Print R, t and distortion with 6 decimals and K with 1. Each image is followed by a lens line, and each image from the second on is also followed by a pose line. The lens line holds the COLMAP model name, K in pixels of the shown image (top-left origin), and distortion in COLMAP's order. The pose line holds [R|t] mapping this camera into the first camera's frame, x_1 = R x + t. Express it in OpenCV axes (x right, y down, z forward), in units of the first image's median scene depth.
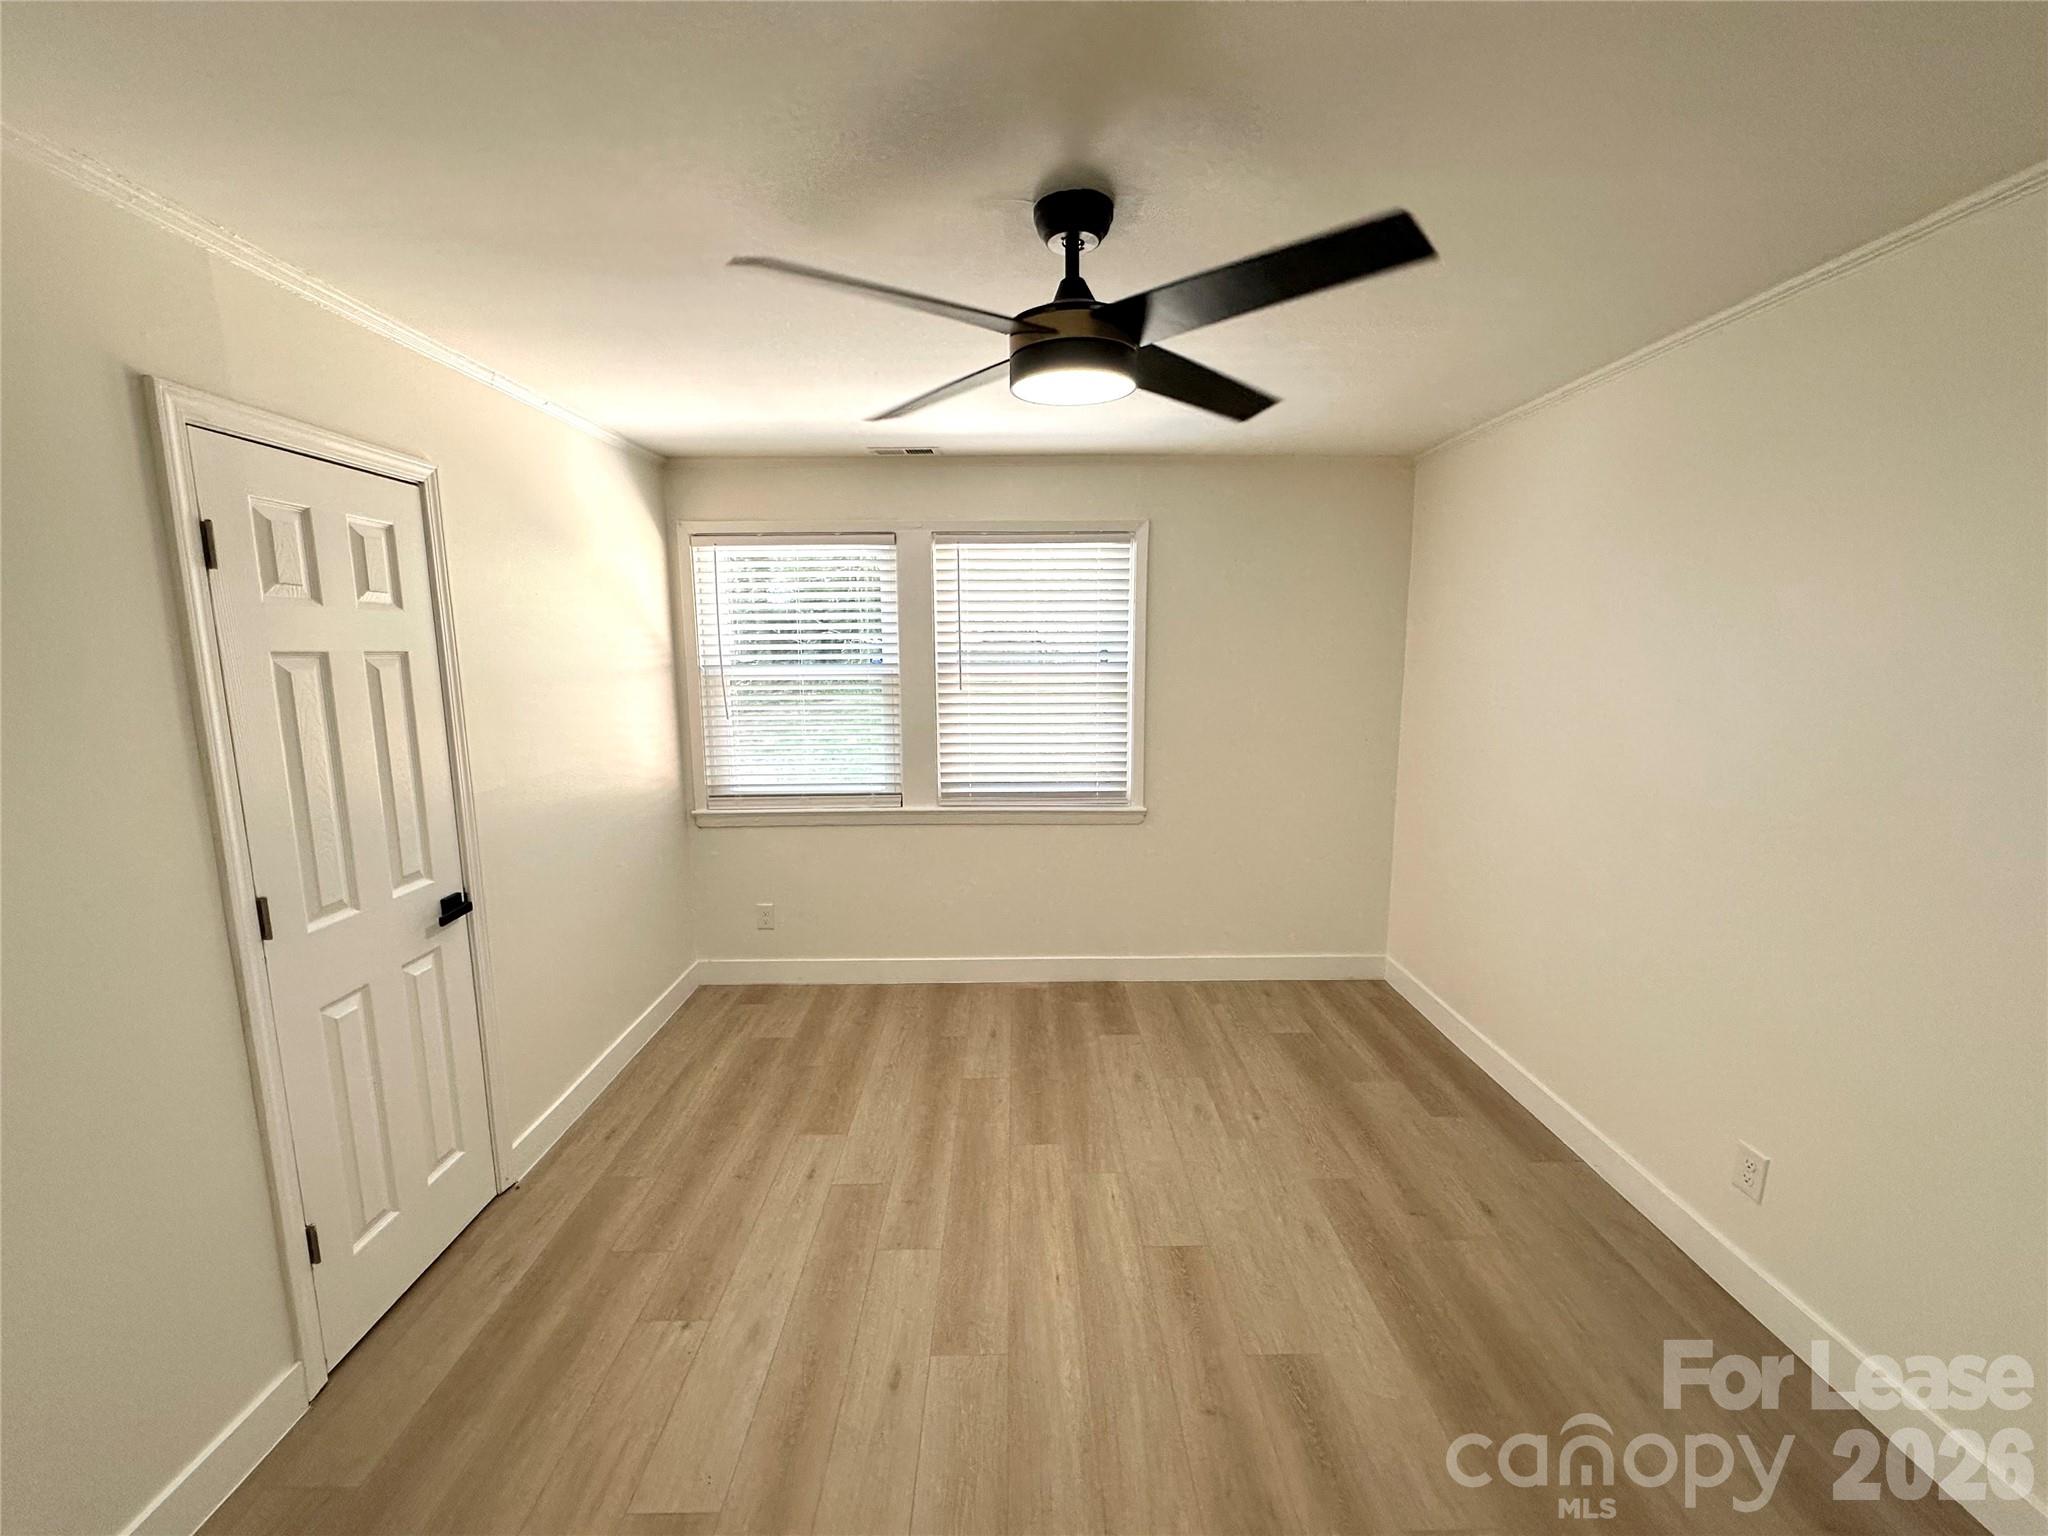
lens RADIAL K [[815.2, 0, 1022.4], [0, 815.2, 769.1], [0, 0, 1]] dist [-0.007531, 0.000505]
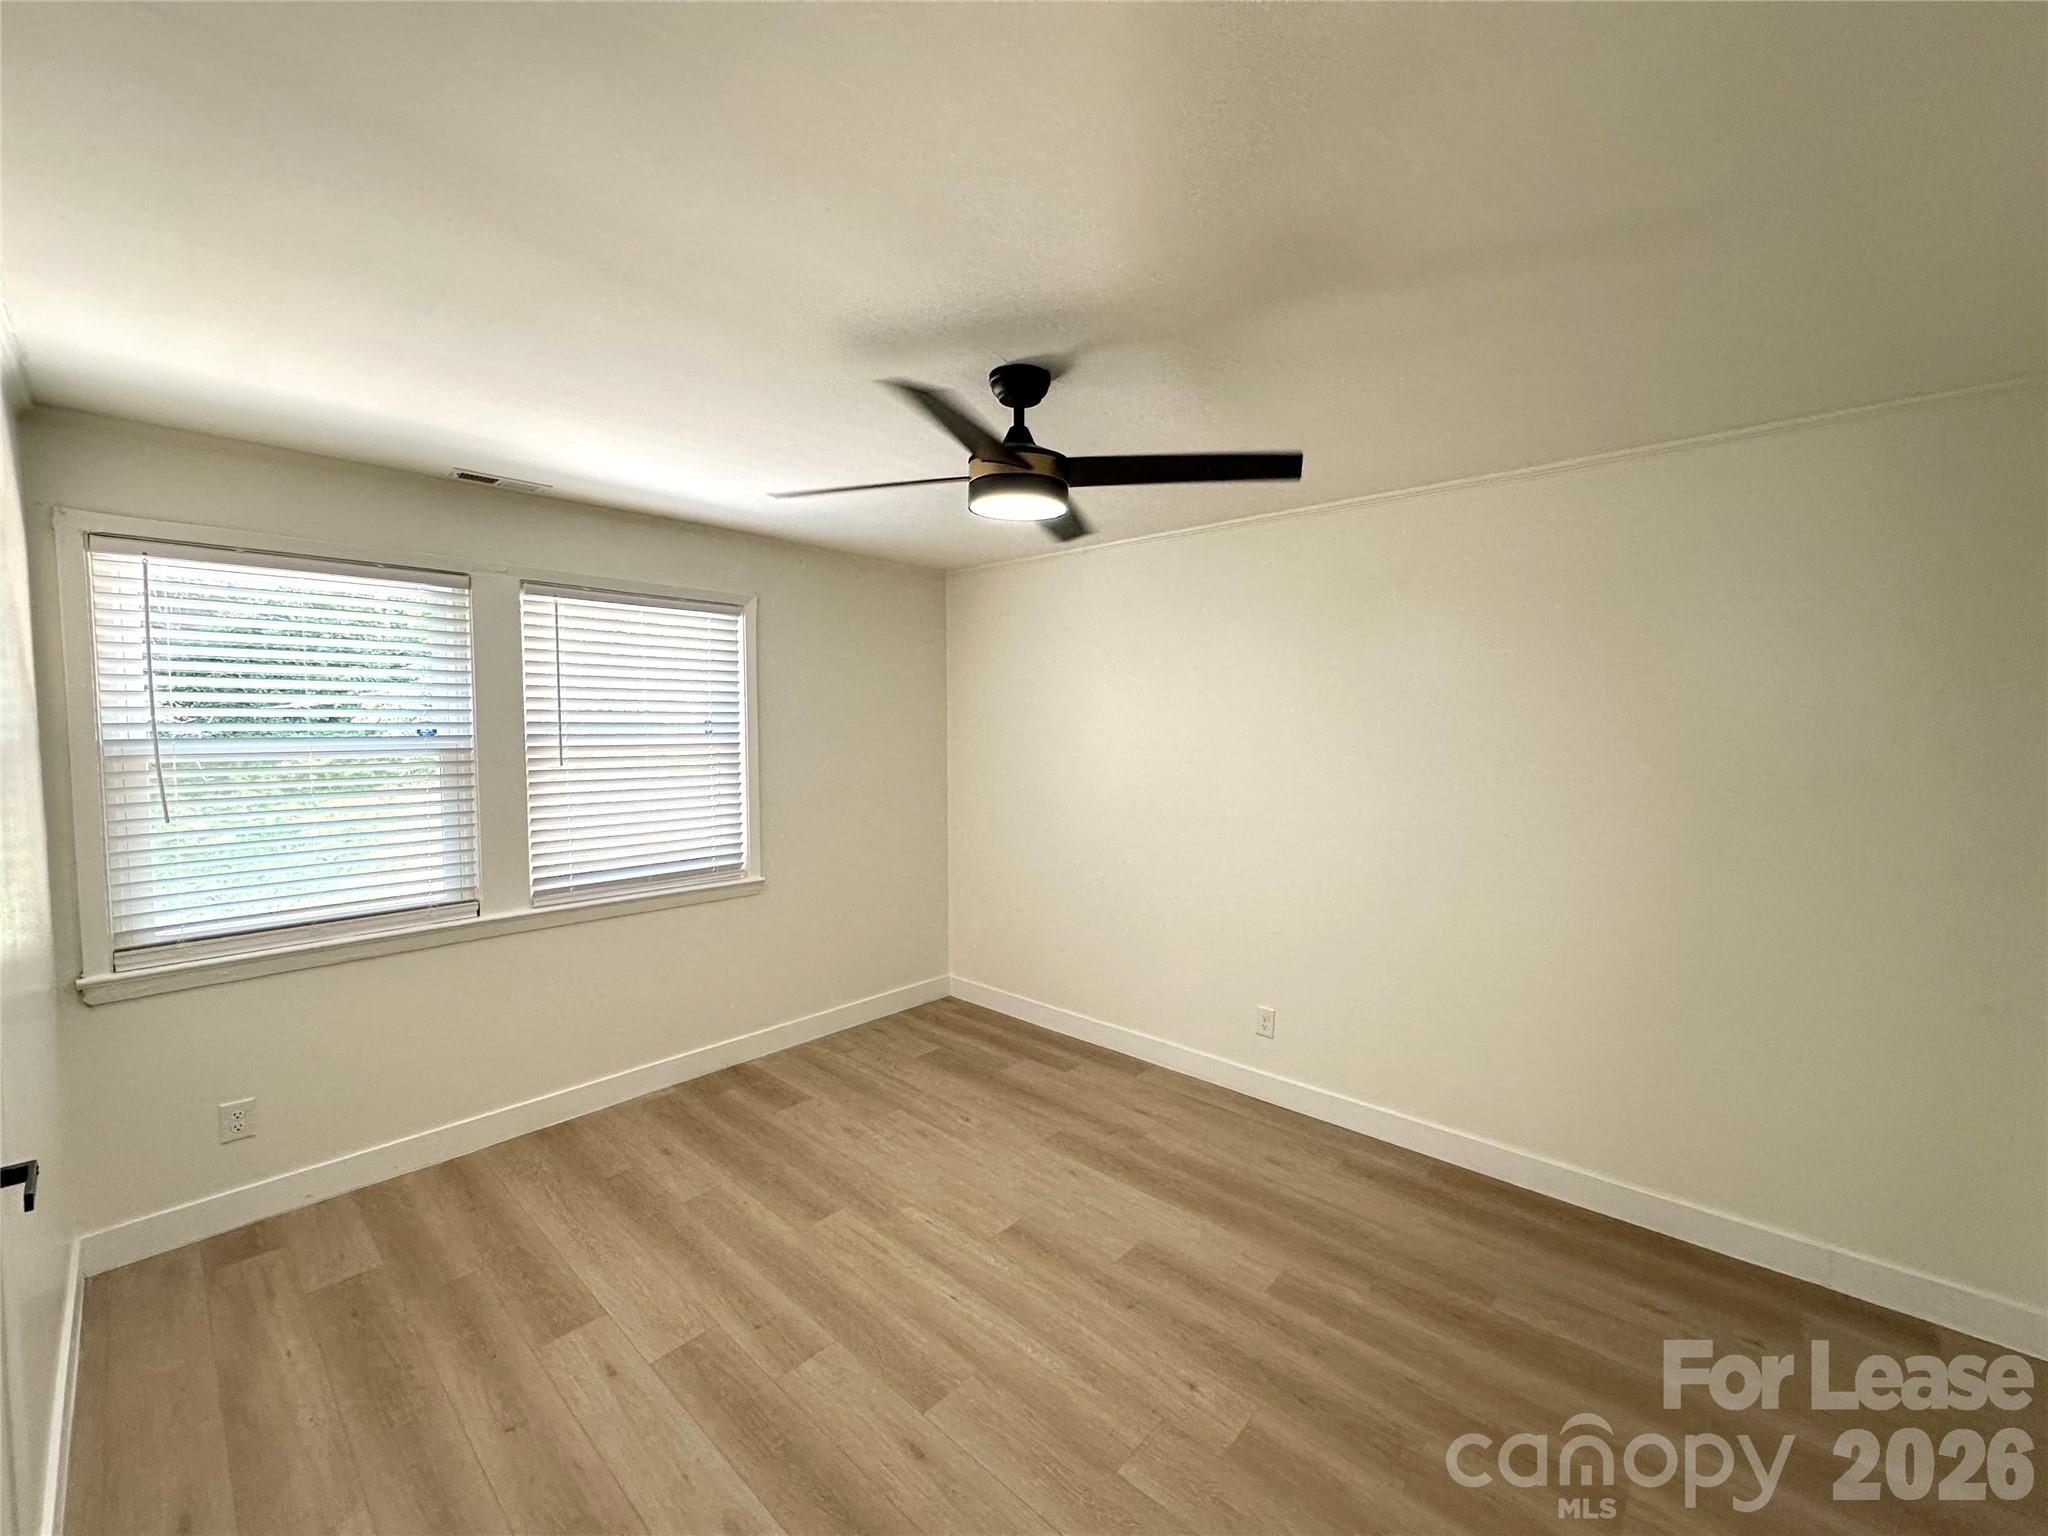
lens RADIAL K [[815.2, 0, 1022.4], [0, 815.2, 769.1], [0, 0, 1]] dist [-0.007531, 0.000505]
pose [[0.681038, -0.035275, 0.731398, -0.400660], [0.105686, 0.993116, -0.050512, 0.000028], [-0.724581, 0.111699, 0.680078, 0.081368]]
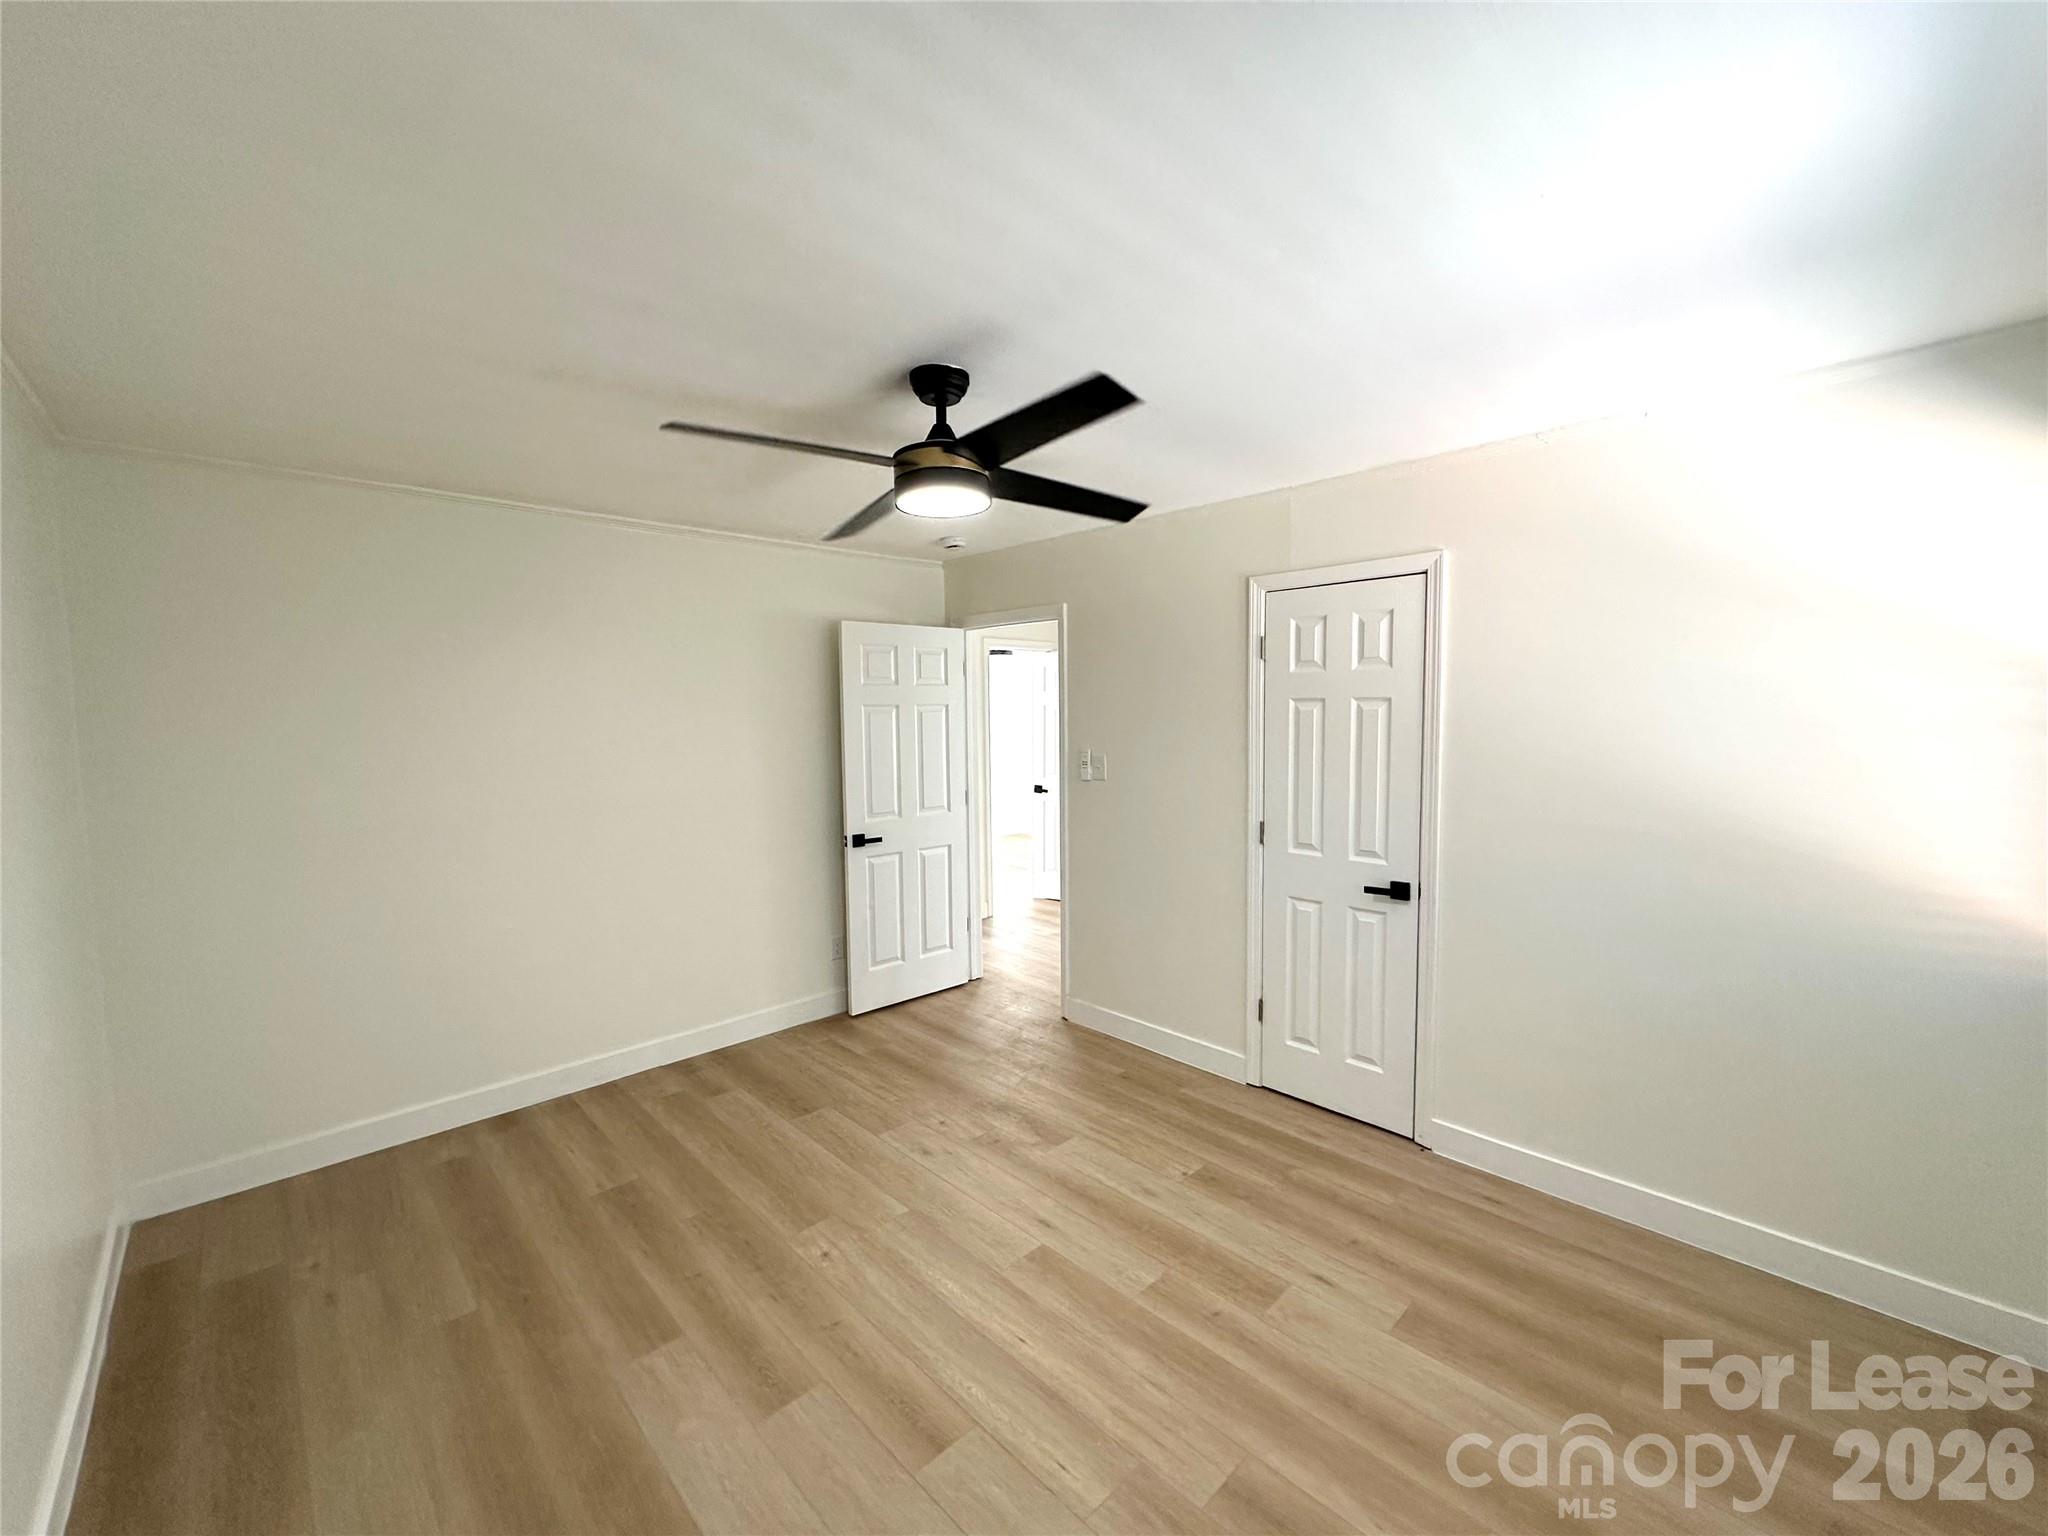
lens RADIAL K [[815.2, 0, 1022.4], [0, 815.2, 769.1], [0, 0, 1]] dist [-0.007531, 0.000505]
pose [[-0.725963, 0.065285, -0.684628, 0.409776], [-0.087639, 0.978587, 0.186247, -0.139399], [0.682127, 0.195208, -0.704696, 0.957516]]
